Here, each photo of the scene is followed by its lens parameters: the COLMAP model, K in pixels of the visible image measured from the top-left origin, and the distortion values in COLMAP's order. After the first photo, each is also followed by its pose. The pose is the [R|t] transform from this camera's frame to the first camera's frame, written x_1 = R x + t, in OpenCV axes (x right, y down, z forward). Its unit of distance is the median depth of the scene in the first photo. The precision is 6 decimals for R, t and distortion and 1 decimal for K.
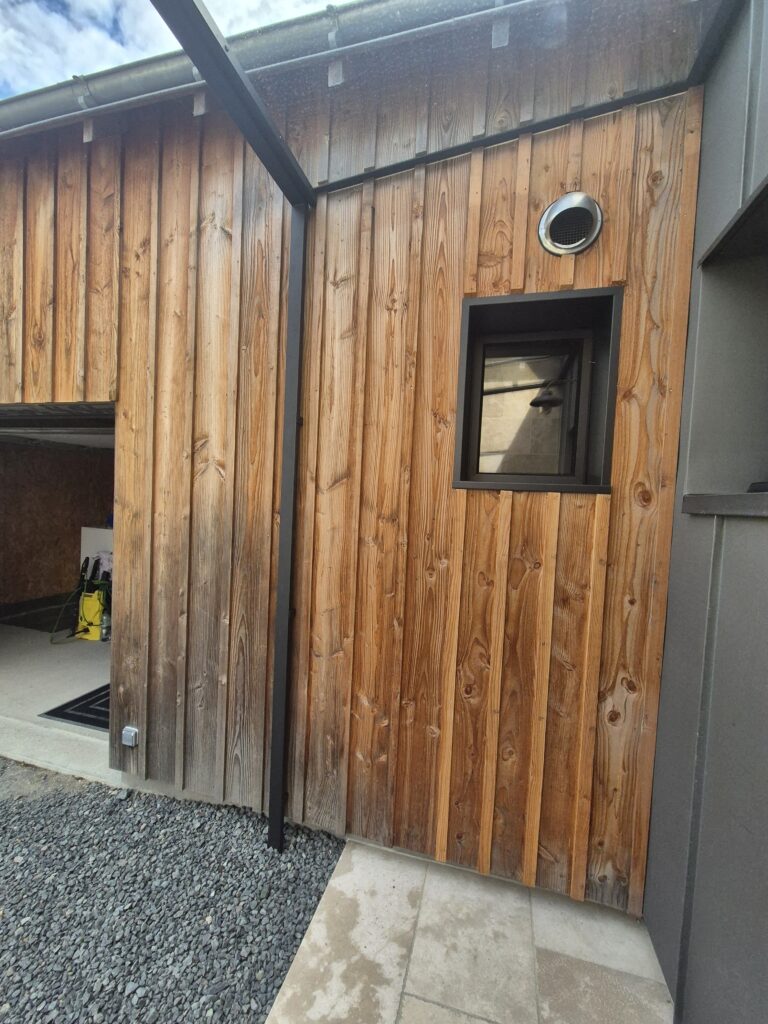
lens RADIAL K [[421.9, 0, 384.7], [0, 421.9, 517.1], [0, 0, 1]] dist [-0.001350, 0.002433]
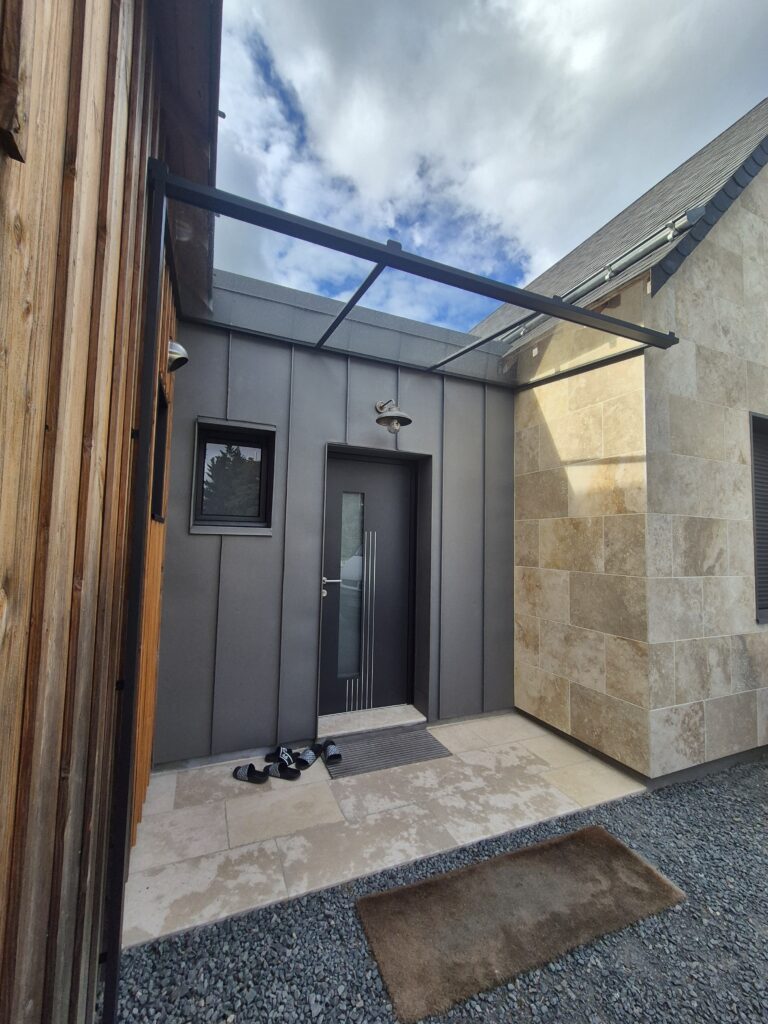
lens RADIAL K [[420.3, 0, 384.7], [0, 420.3, 515.4], [0, 0, 1]] dist [0.000517, 0.000073]
pose [[-0.624428, -0.009714, 0.781022, -1.222640], [-0.017429, 0.999847, -0.001499, -0.091691], [-0.780888, -0.014548, -0.624502, 1.243031]]
